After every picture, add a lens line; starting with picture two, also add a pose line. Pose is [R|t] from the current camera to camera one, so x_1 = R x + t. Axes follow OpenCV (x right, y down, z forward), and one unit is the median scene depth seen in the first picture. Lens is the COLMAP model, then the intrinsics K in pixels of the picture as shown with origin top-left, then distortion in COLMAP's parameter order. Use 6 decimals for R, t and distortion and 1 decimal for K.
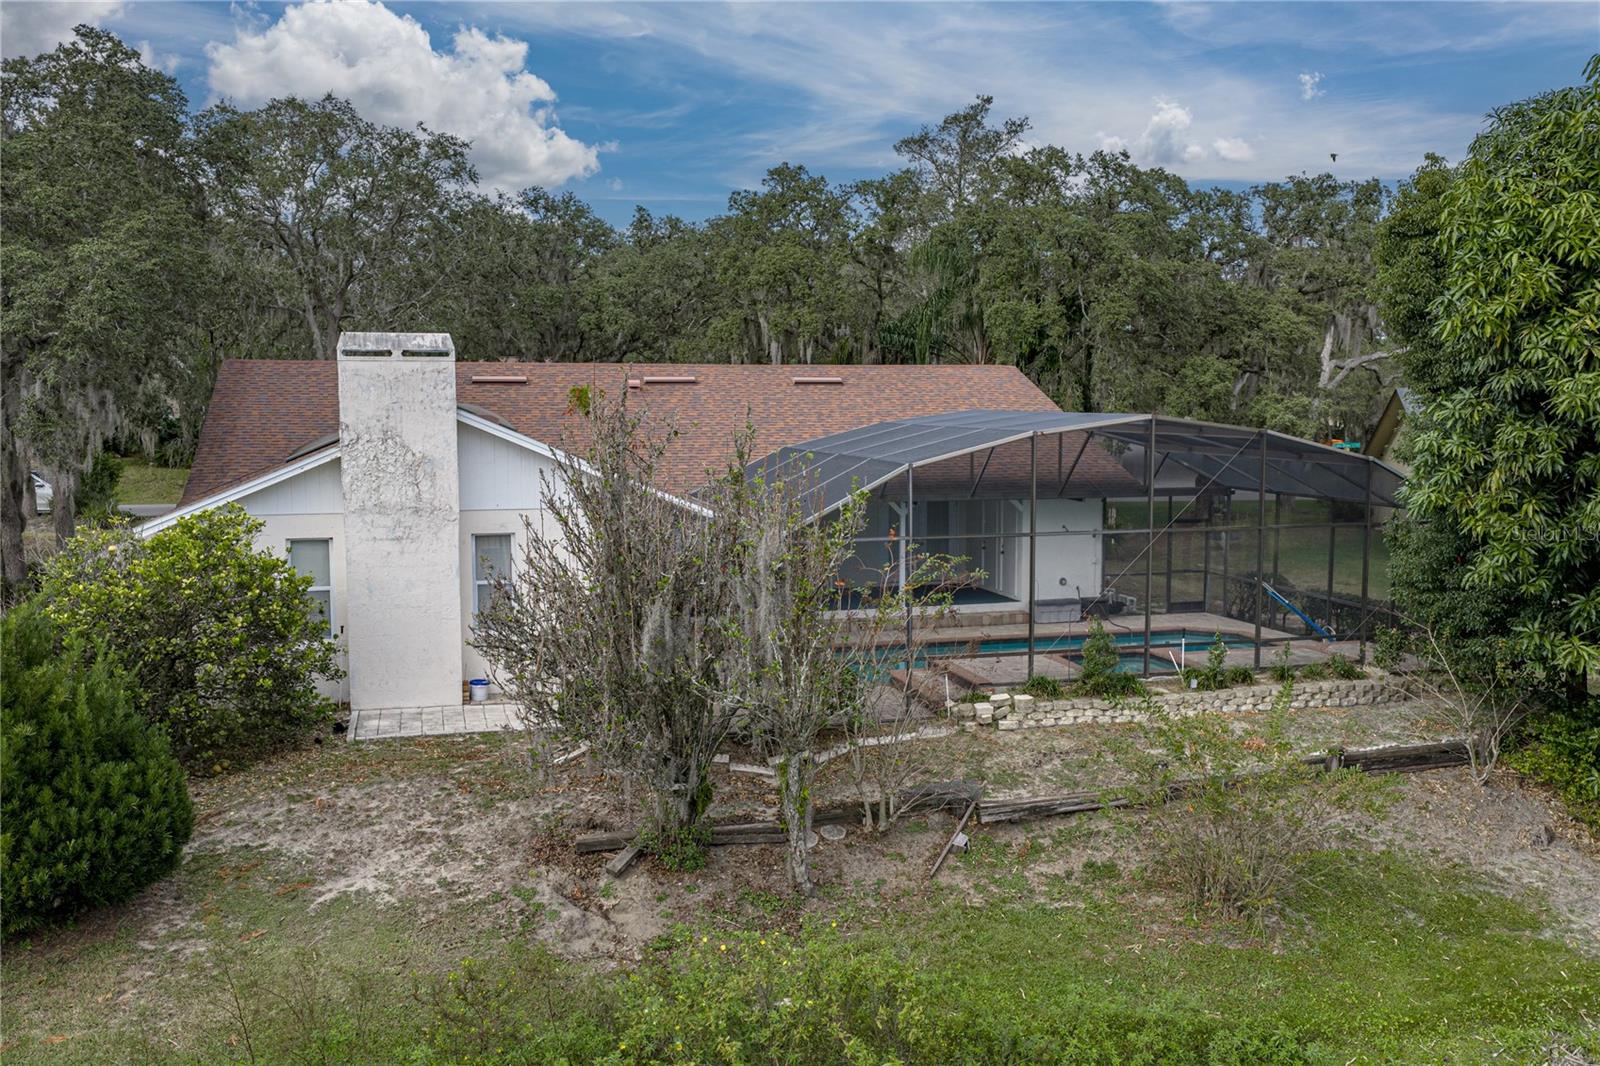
lens RADIAL K [[1355.9, 0, 803.2], [0, 1355.9, 526.6], [0, 0, 1]] dist [0.001370, -0.005487]
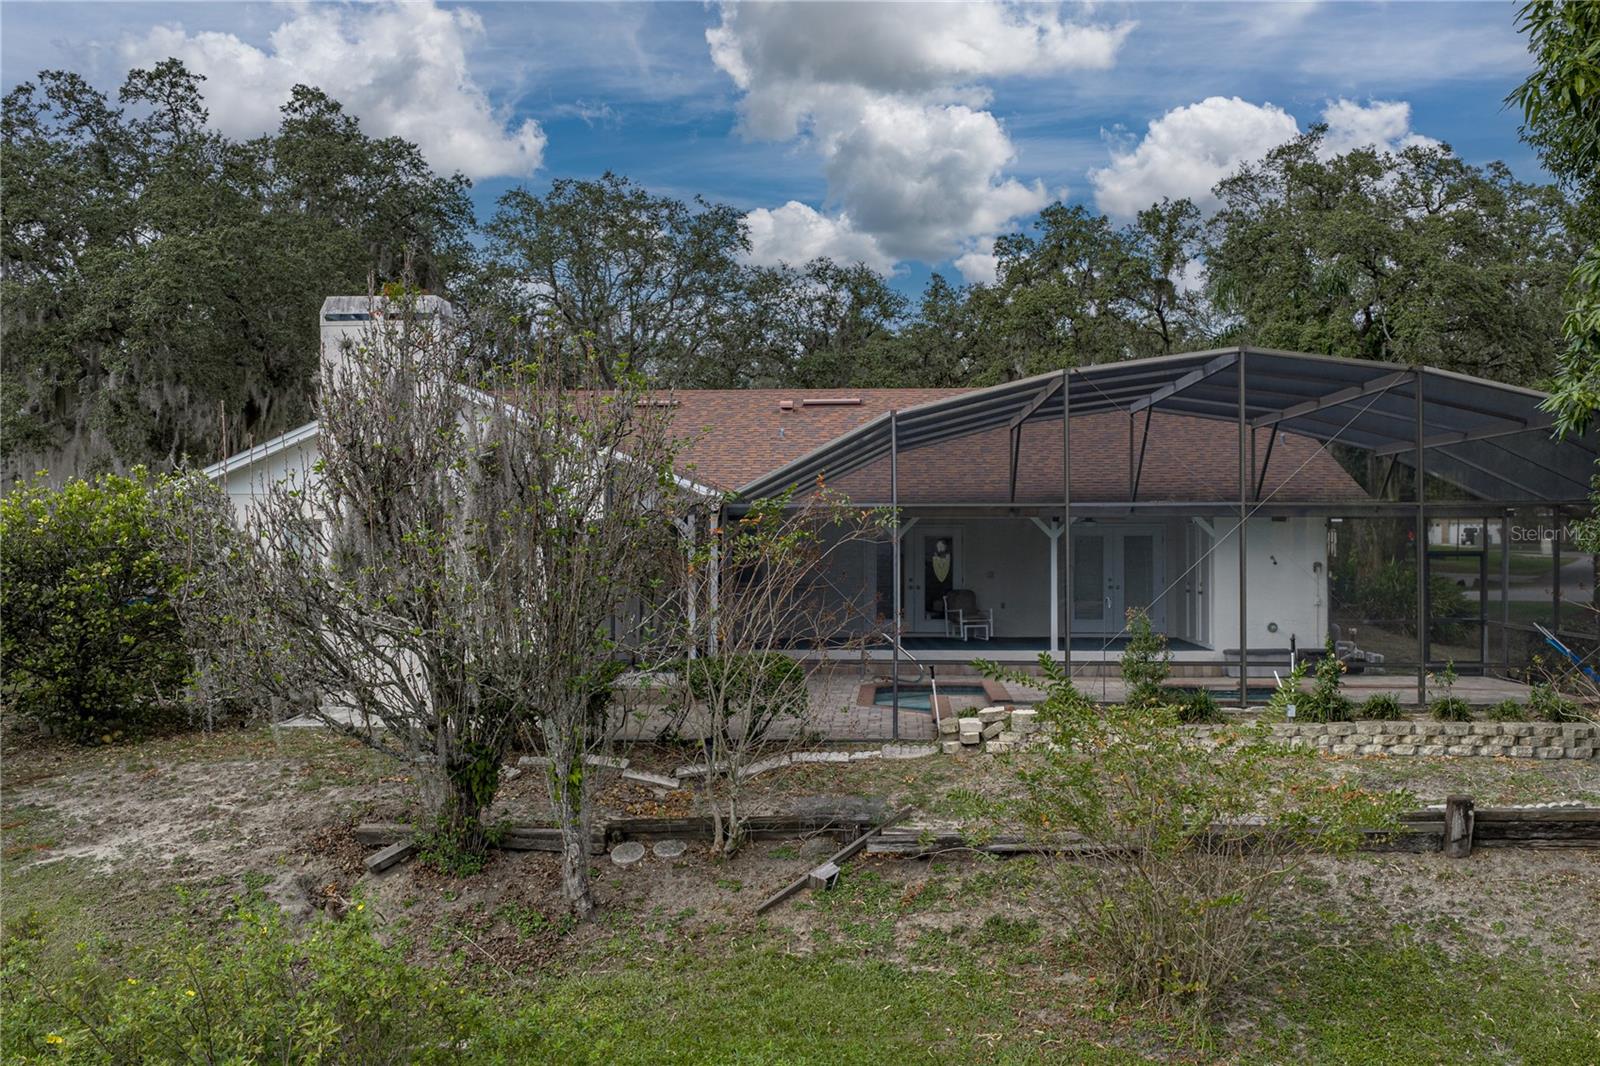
lens RADIAL K [[1355.9, 0, 803.2], [0, 1355.9, 526.6], [0, 0, 1]] dist [0.001370, -0.005487]
pose [[0.944425, -0.003156, -0.328712, 0.302605], [-0.030141, 0.994910, -0.096149, 0.103252], [0.327342, 0.100713, 0.939523, 0.259104]]
